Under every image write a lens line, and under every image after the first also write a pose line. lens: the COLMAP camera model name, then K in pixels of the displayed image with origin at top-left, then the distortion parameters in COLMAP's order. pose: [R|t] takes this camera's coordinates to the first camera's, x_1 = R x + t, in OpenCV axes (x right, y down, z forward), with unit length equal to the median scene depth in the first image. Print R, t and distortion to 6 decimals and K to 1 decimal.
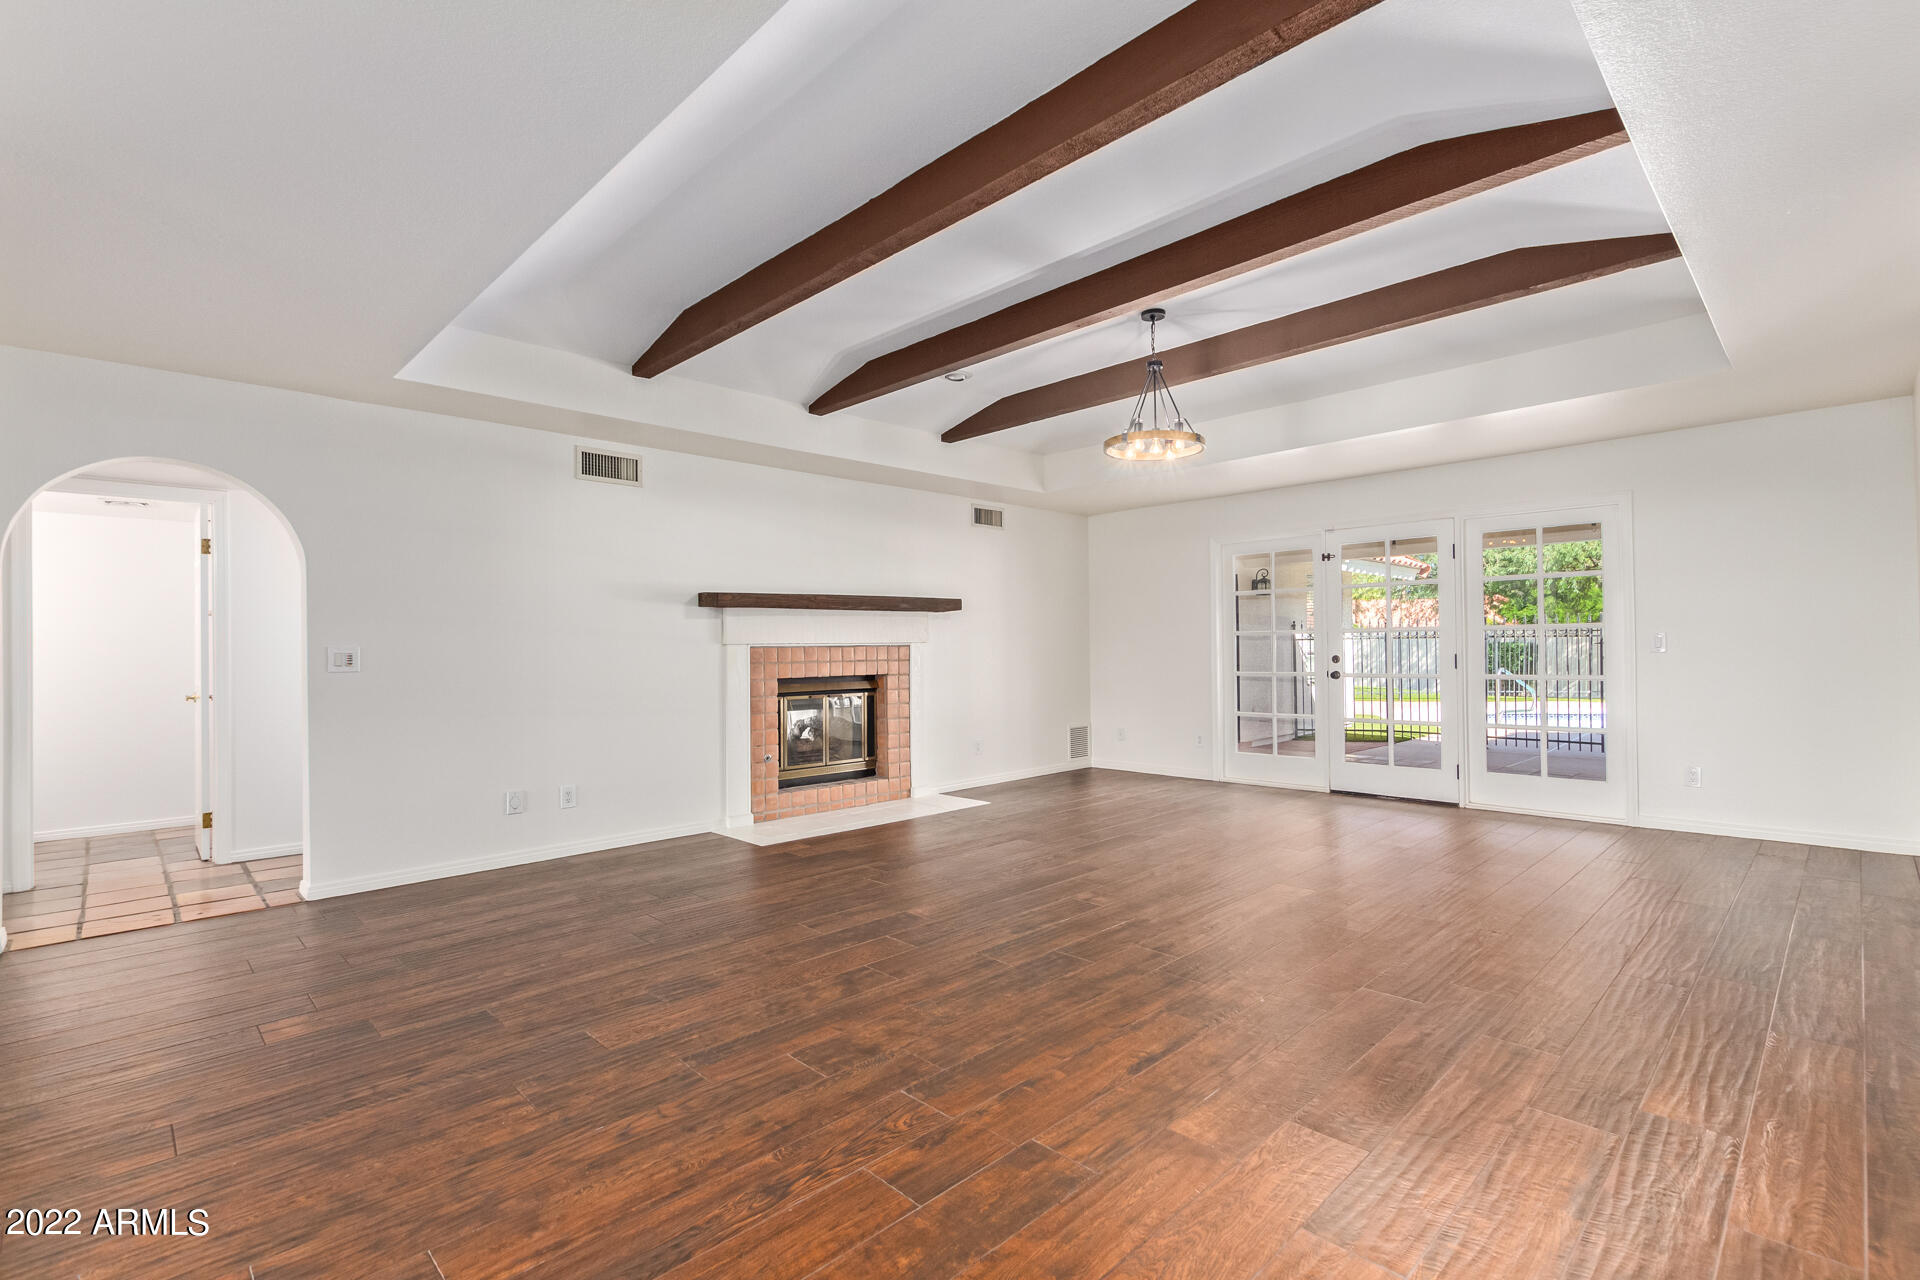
lens RADIAL K [[861.7, 0, 992.3], [0, 861.7, 651.2], [0, 0, 1]] dist [-0.002226, -0.000276]
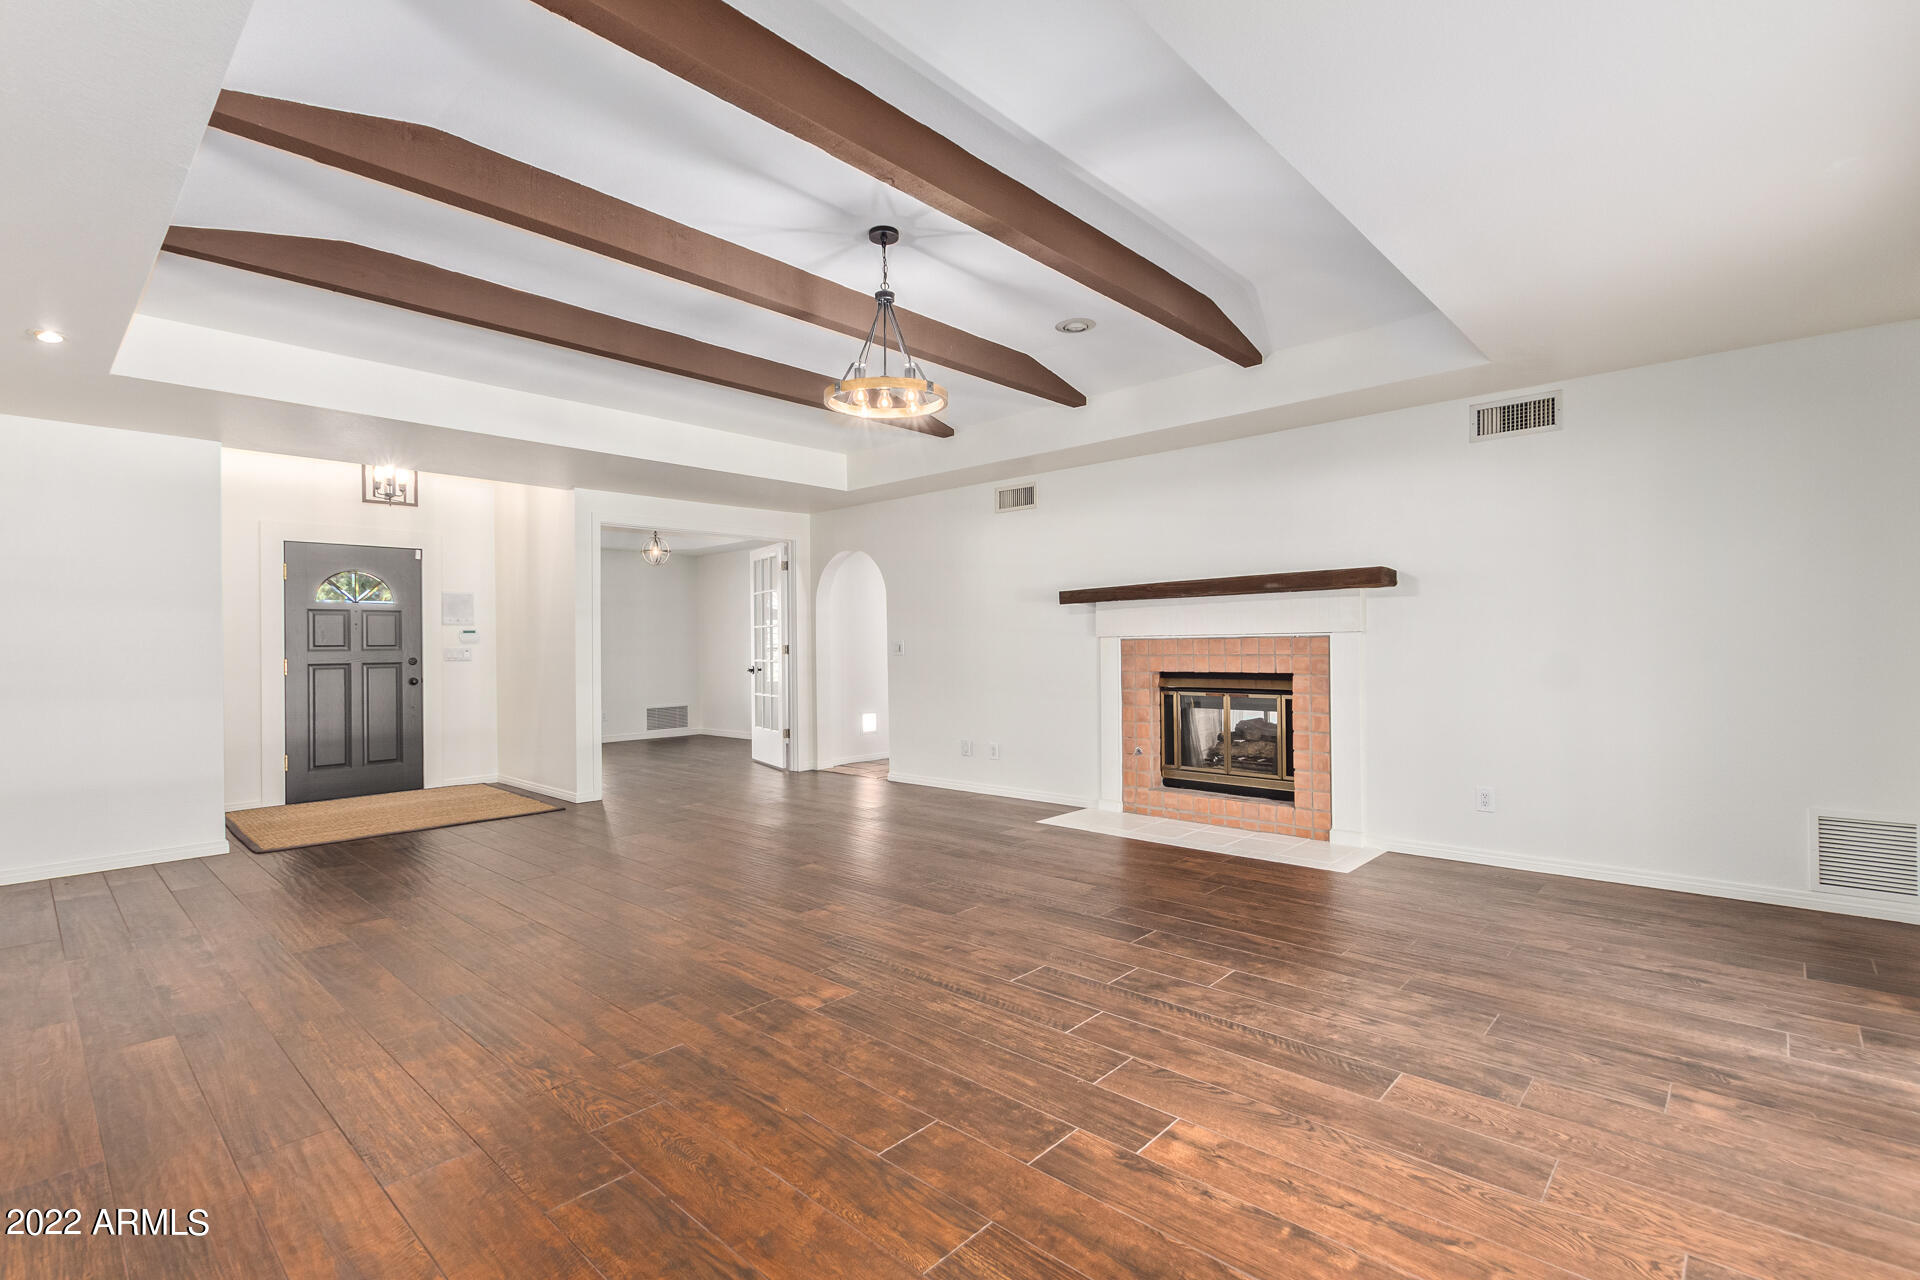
lens RADIAL K [[883.2, 0, 965.6], [0, 883.2, 644.8], [0, 0, 1]] dist [0.005954, -0.001134]
pose [[0.048250, 0.007730, -0.998805, 0.736062], [0.005972, 0.999950, 0.008027, -0.007691], [0.998817, -0.006352, 0.048202, 0.742496]]
